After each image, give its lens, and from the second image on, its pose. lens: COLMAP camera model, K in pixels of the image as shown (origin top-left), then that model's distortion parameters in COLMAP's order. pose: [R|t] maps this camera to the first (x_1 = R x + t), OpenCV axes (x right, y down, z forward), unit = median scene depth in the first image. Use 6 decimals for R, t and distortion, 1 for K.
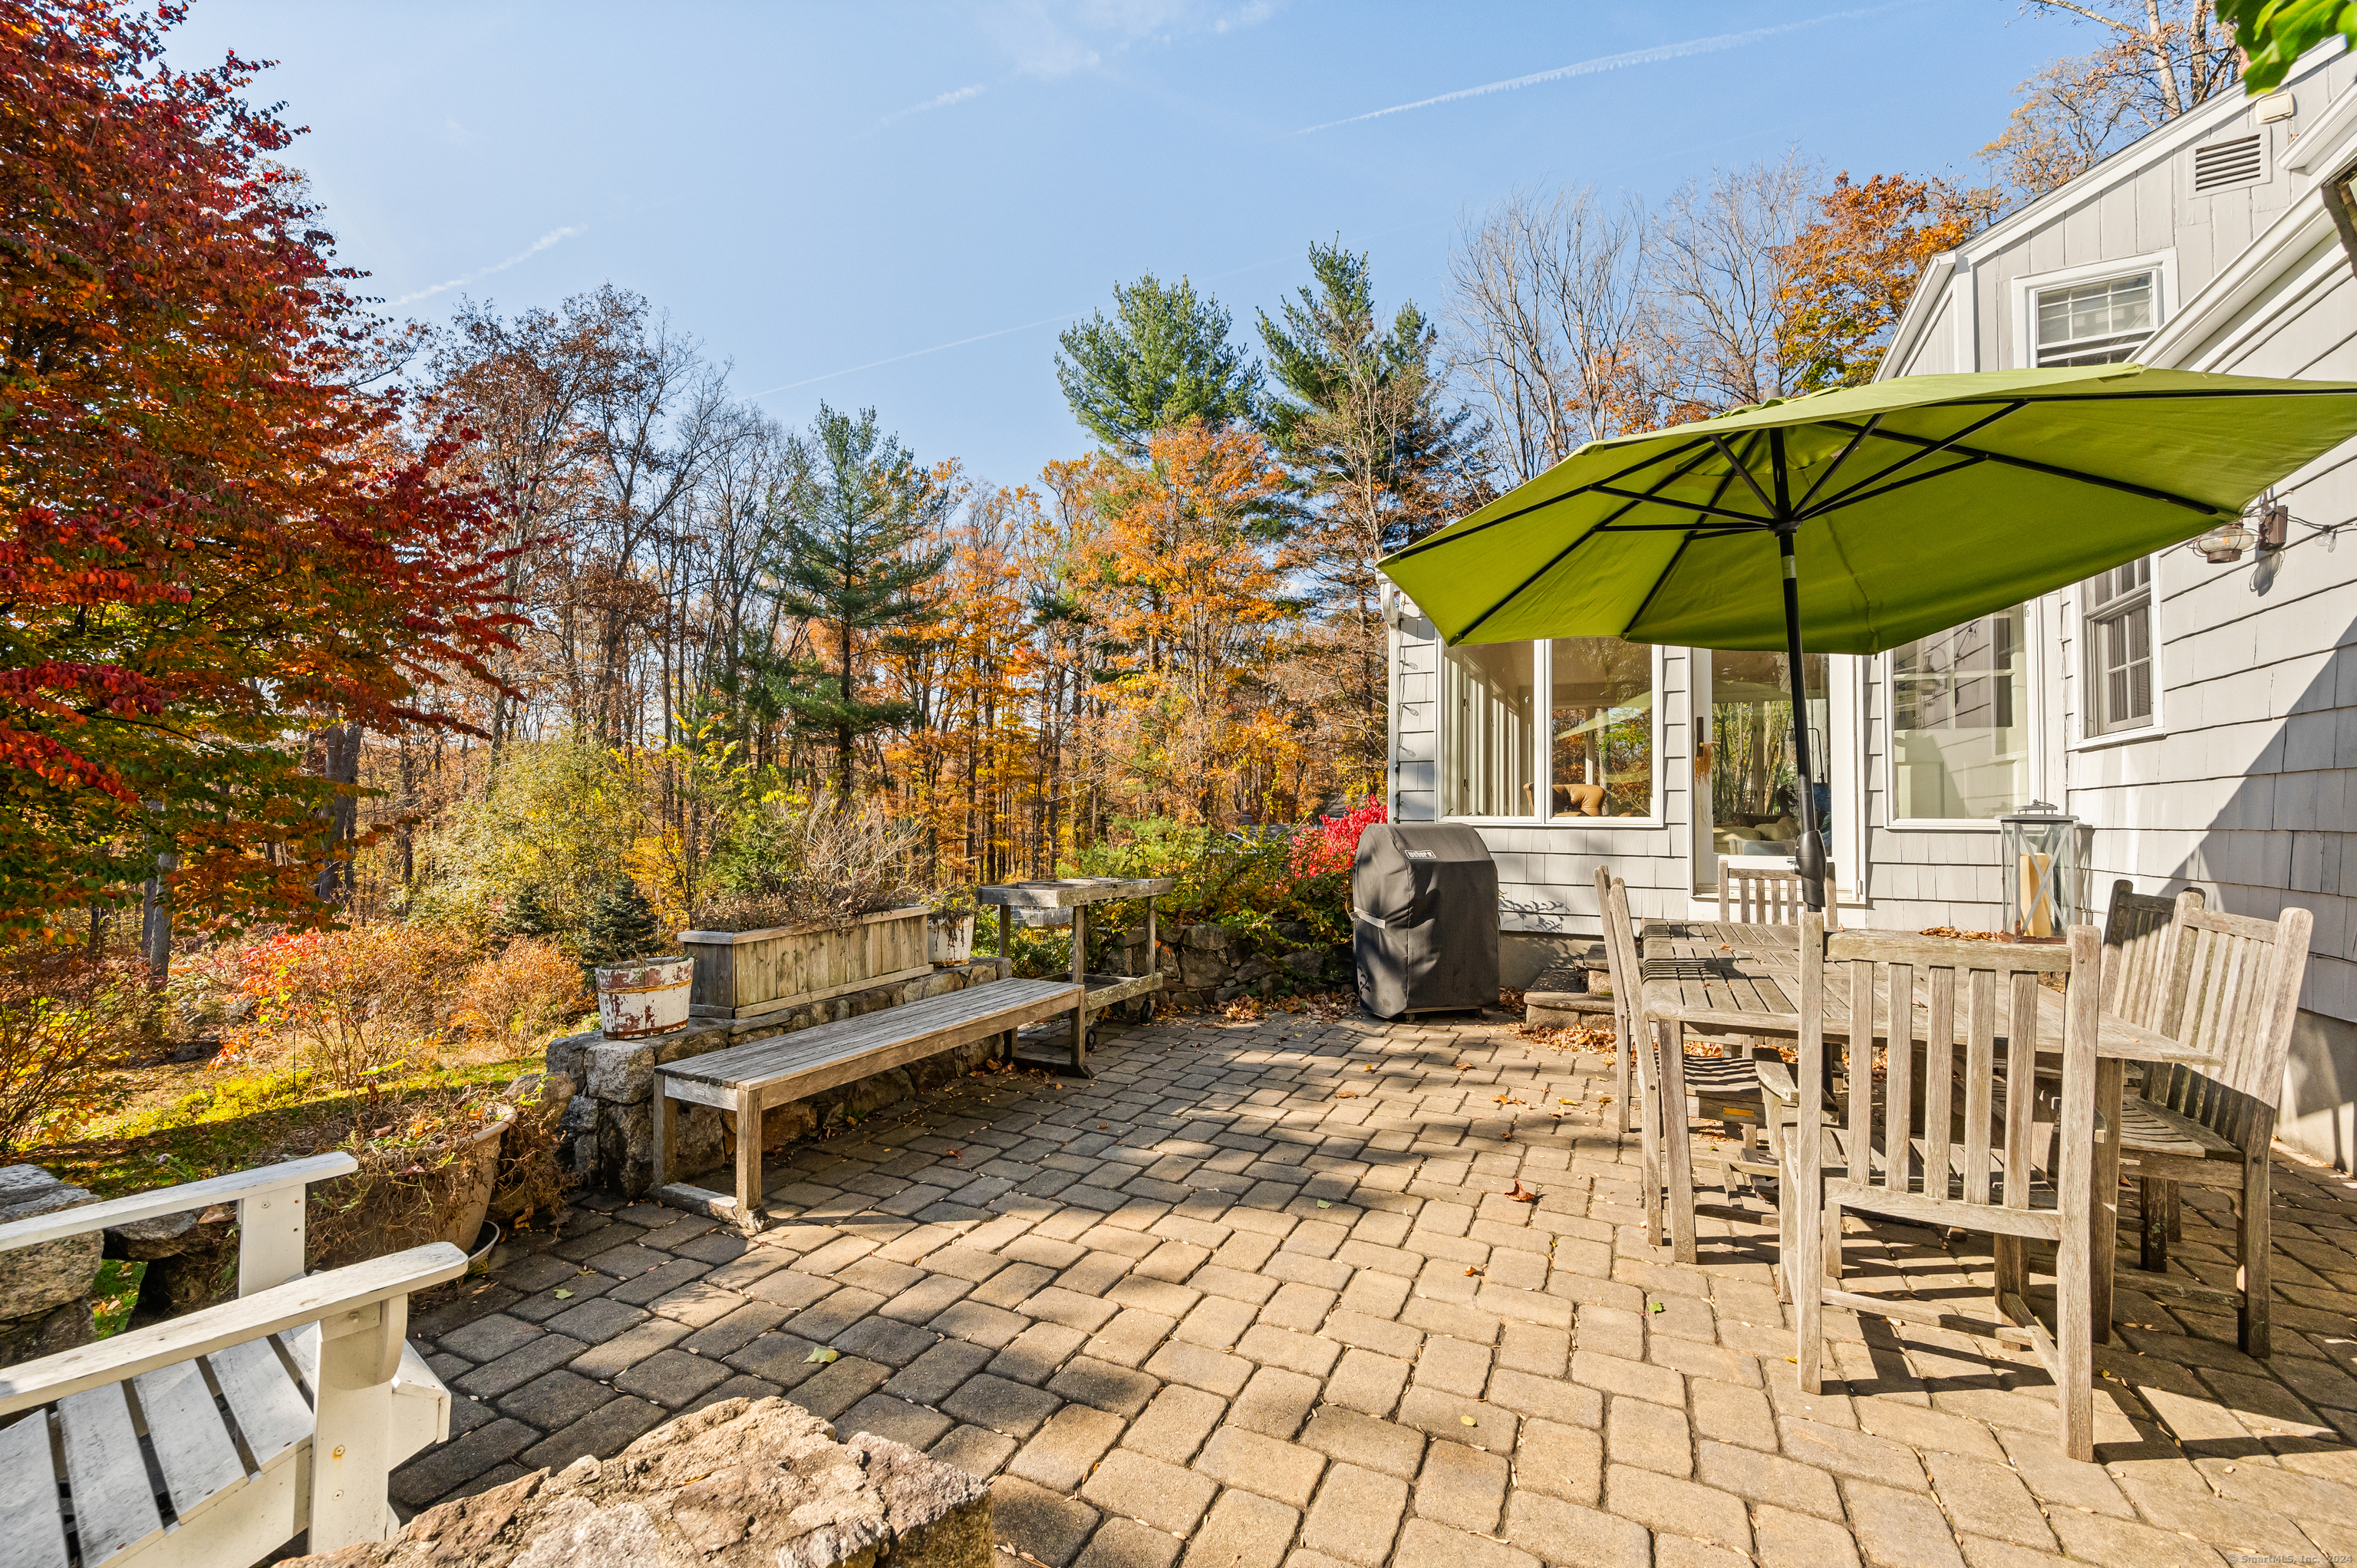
lens RADIAL K [[939.6, 0, 1181.5], [0, 939.6, 792.8], [0, 0, 1]] dist [-0.011575, -0.000041]
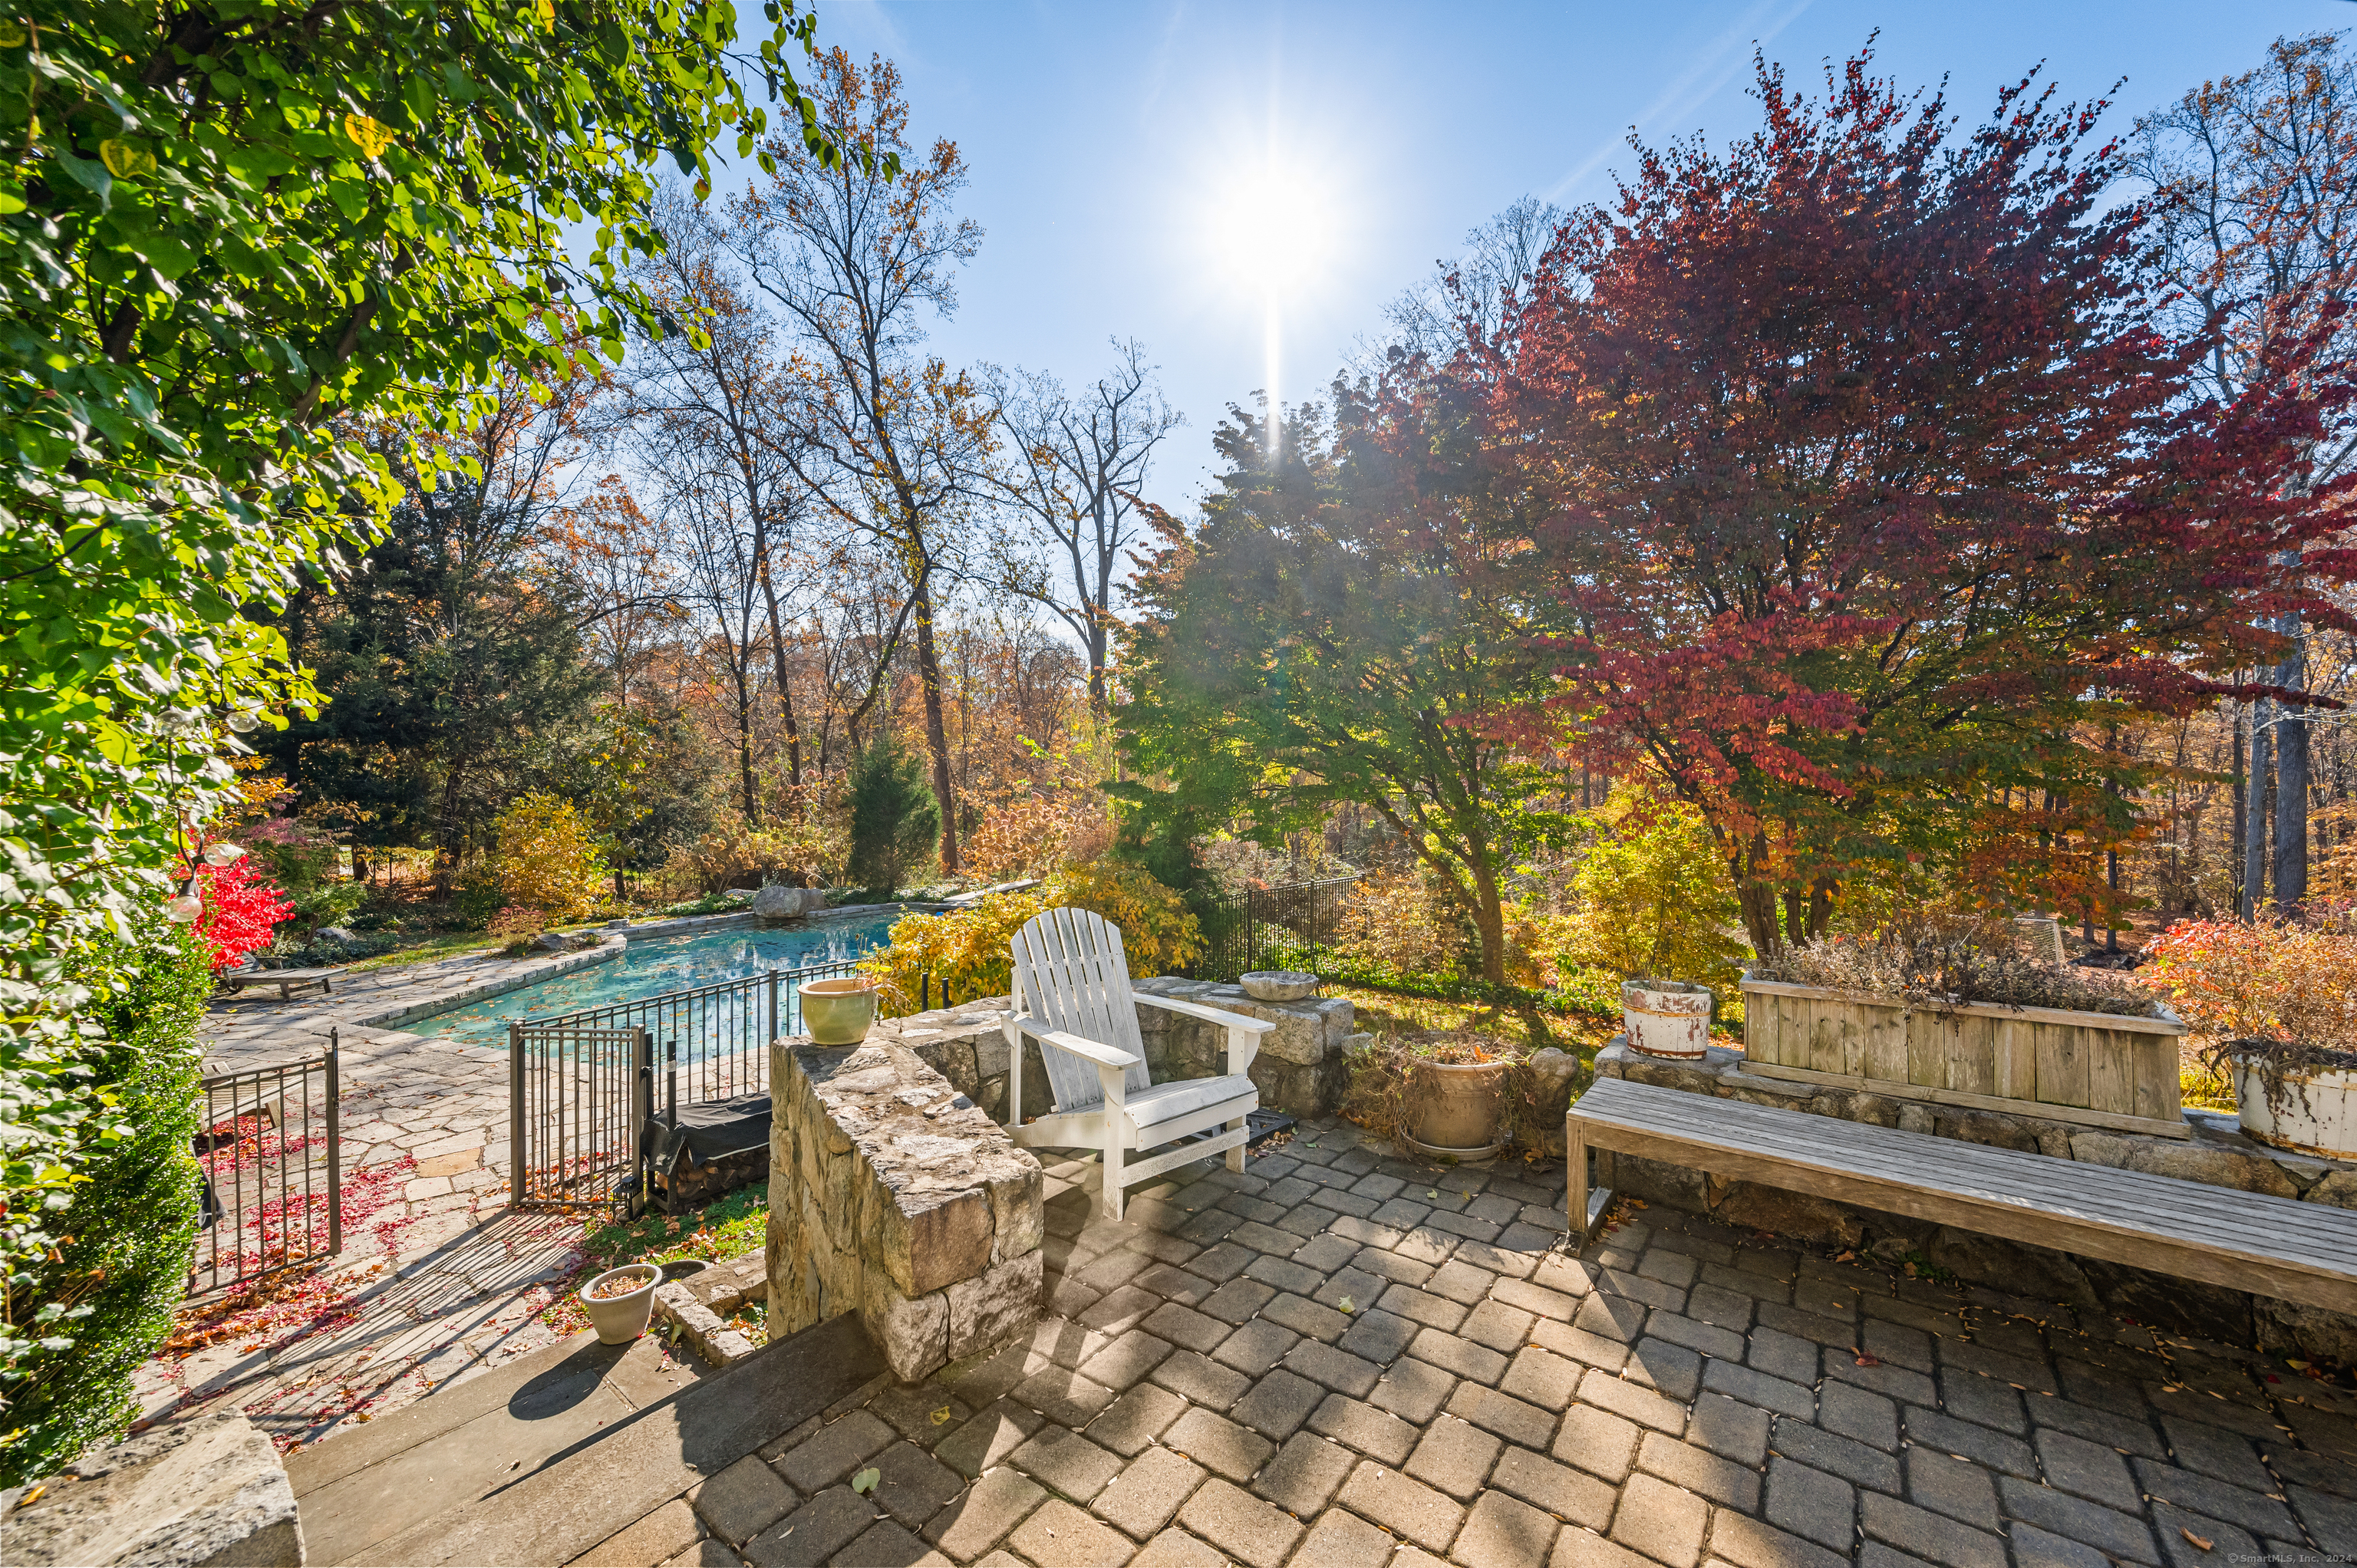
lens RADIAL K [[939.6, 0, 1179.2], [0, 939.6, 778.4], [0, 0, 1]] dist [-0.011575, -0.000041]
pose [[-0.177588, 0.004917, -0.984093, 0.534367], [0.018711, 0.999824, 0.001619, -0.059614], [0.983927, -0.018126, -0.177649, 0.629861]]
